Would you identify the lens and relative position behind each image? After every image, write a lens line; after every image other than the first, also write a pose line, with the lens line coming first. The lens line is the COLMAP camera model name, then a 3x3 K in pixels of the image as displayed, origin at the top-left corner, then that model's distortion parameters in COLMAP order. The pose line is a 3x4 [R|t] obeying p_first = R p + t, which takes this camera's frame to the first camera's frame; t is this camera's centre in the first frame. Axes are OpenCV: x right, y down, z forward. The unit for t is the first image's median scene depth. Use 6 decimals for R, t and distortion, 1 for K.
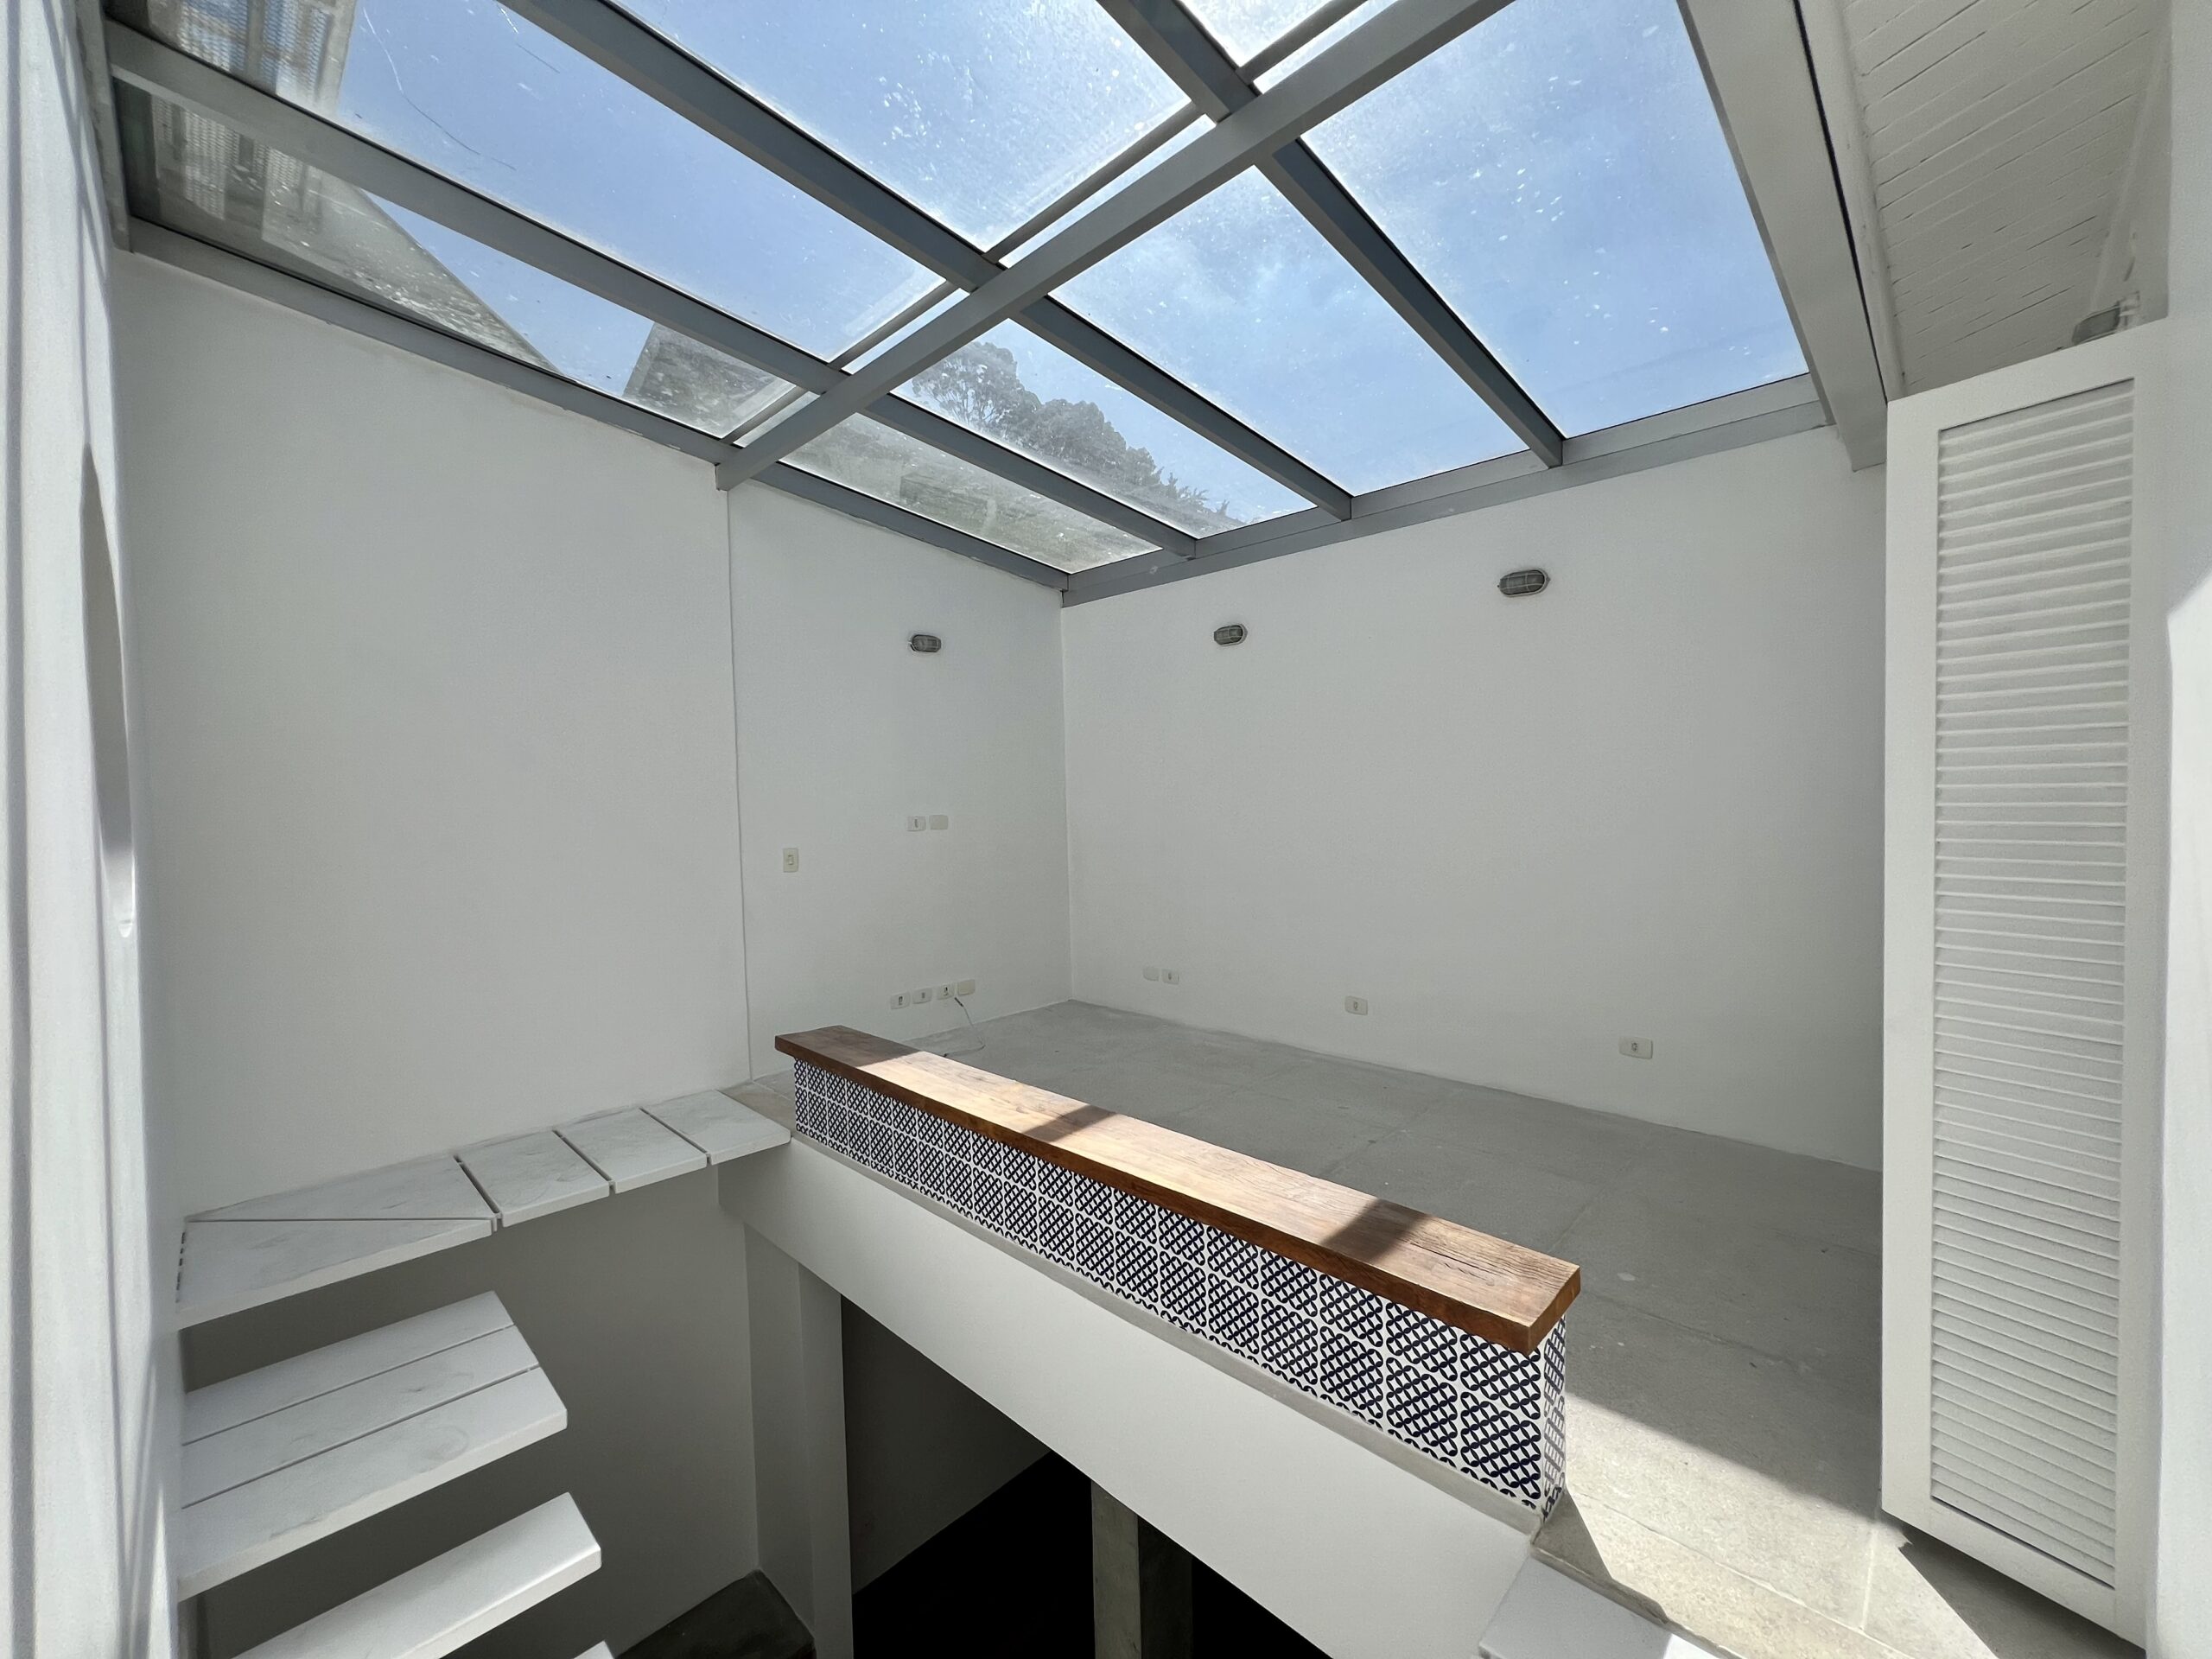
lens RADIAL K [[885.2, 0, 1107.3], [0, 885.2, 829.5], [0, 0, 1]] dist [-0.002591, -0.000038]
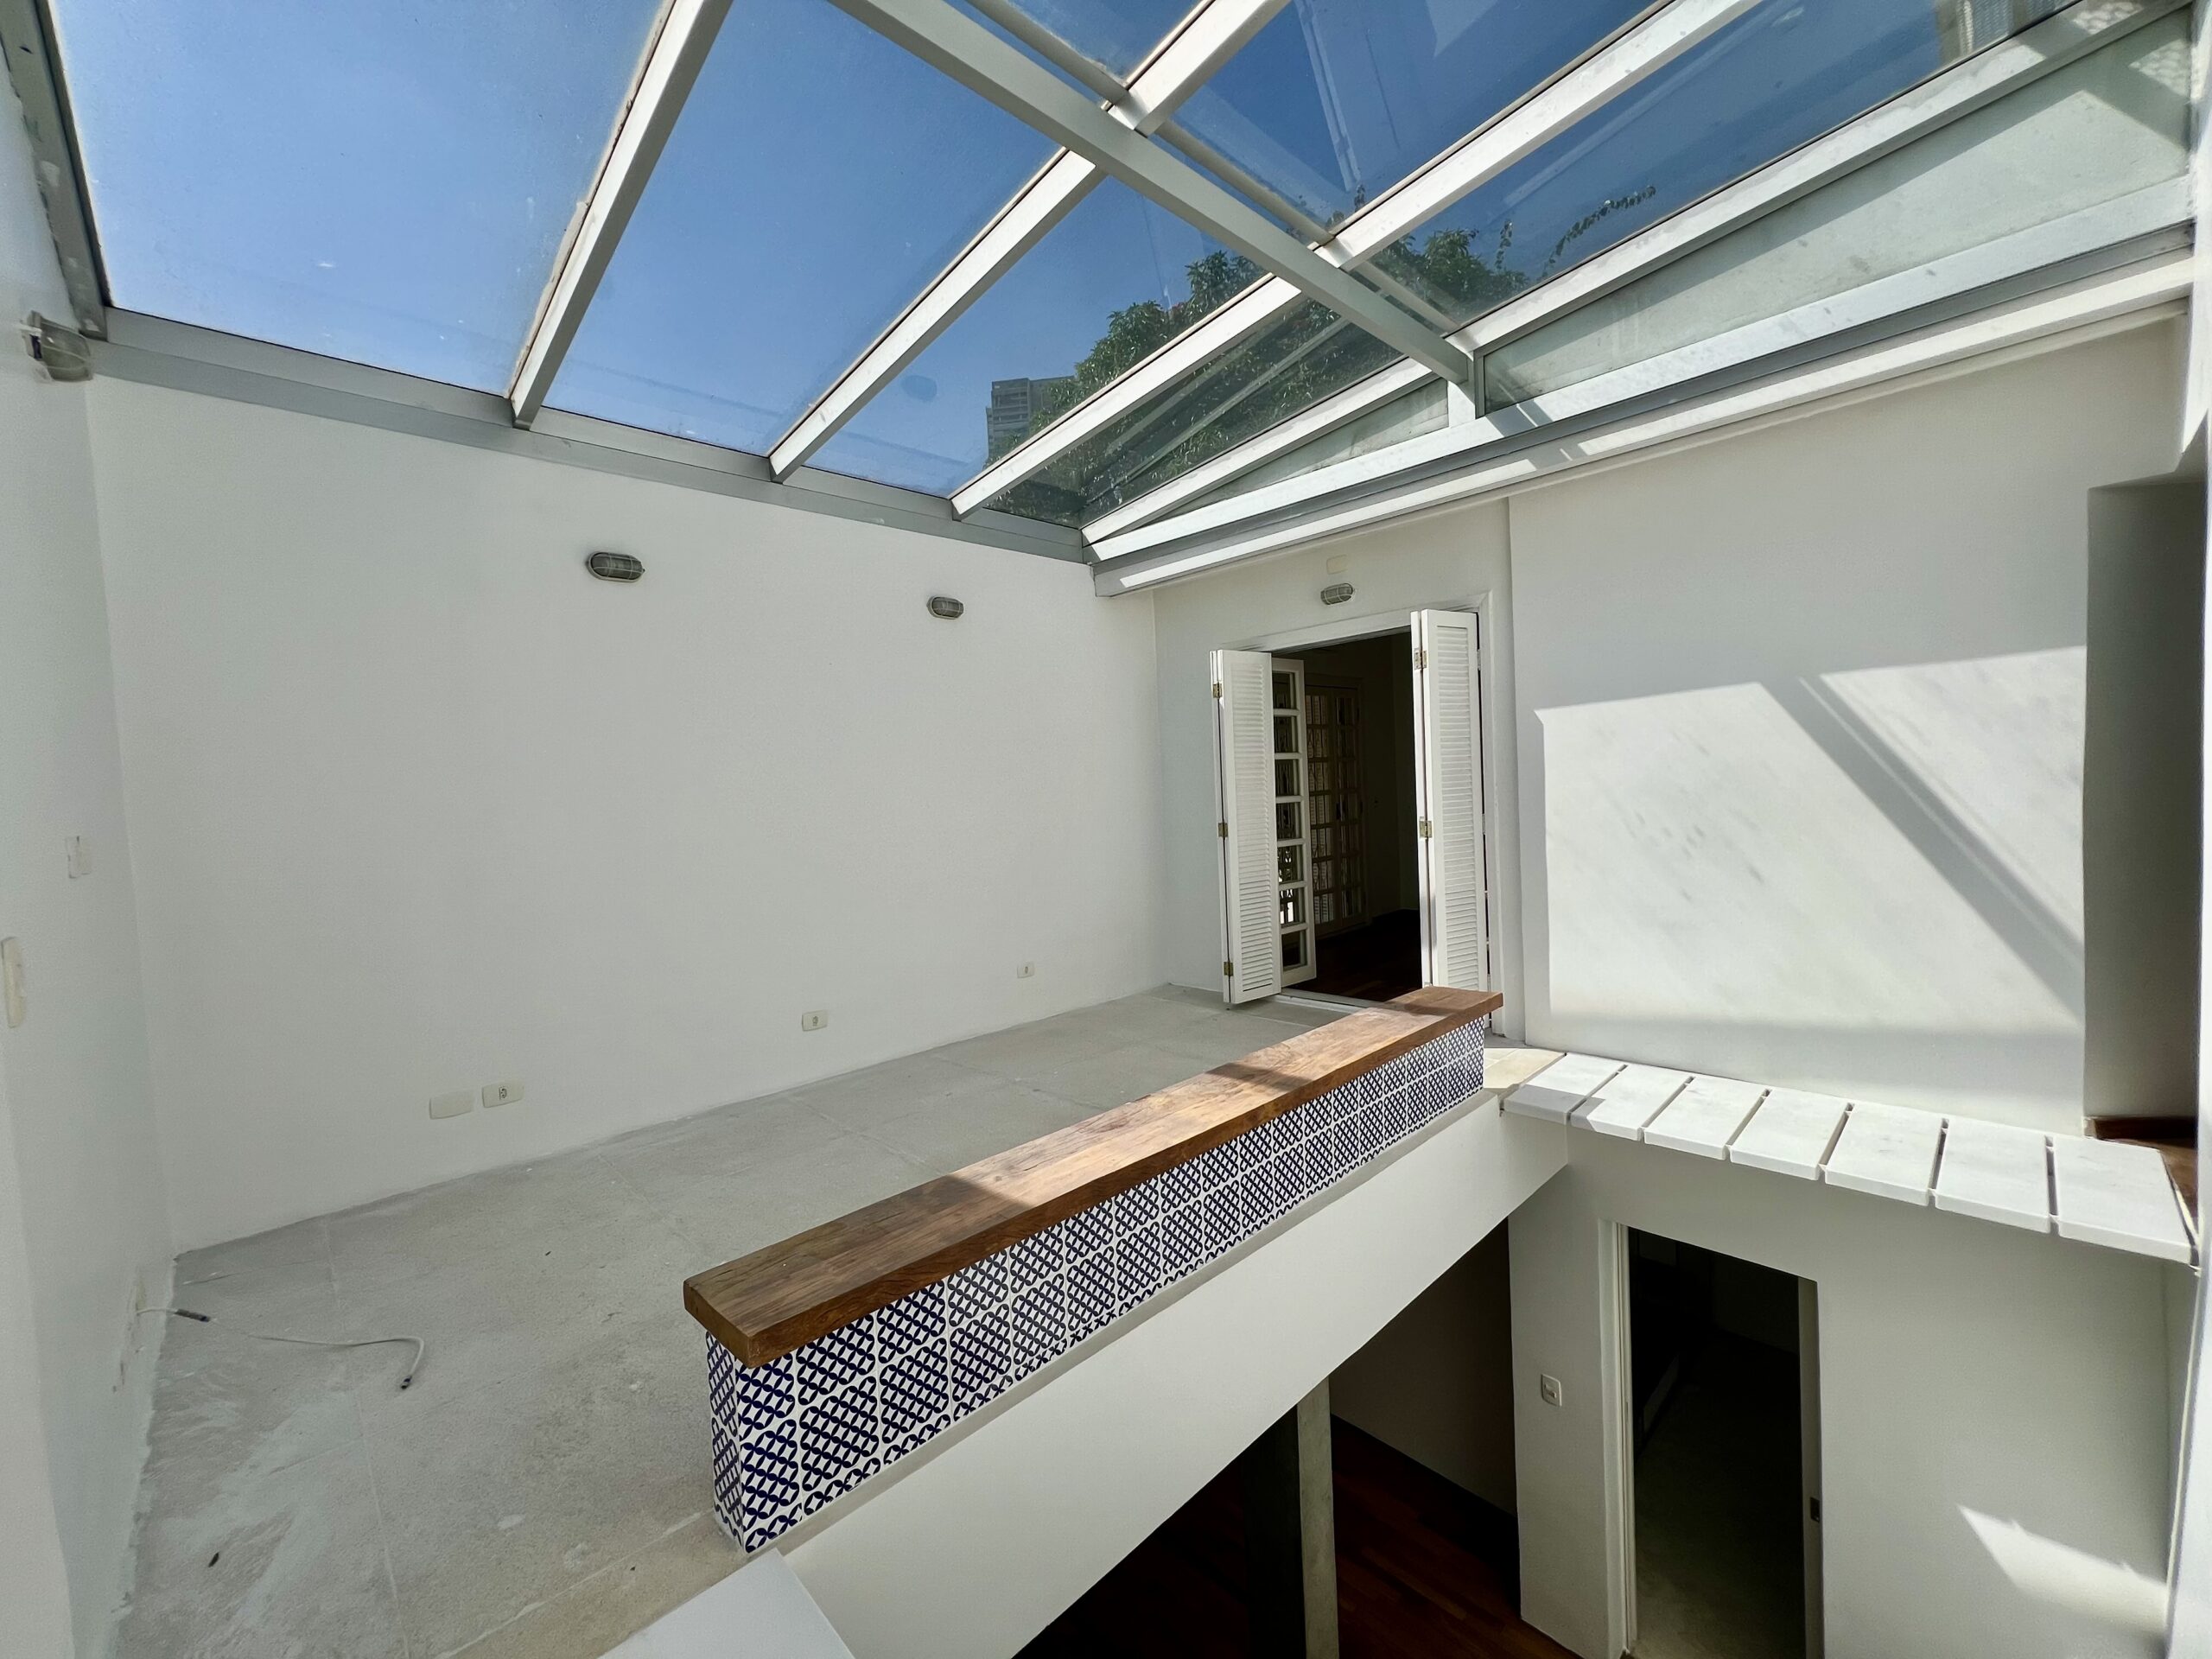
lens RADIAL K [[885.2, 0, 1107.3], [0, 885.2, 829.5], [0, 0, 1]] dist [-0.002591, -0.000038]
pose [[0.040758, -0.023921, 0.998883, -0.821788], [0.088357, 0.995883, 0.020244, 0.016270], [-0.995255, 0.087434, 0.042704, 0.873855]]
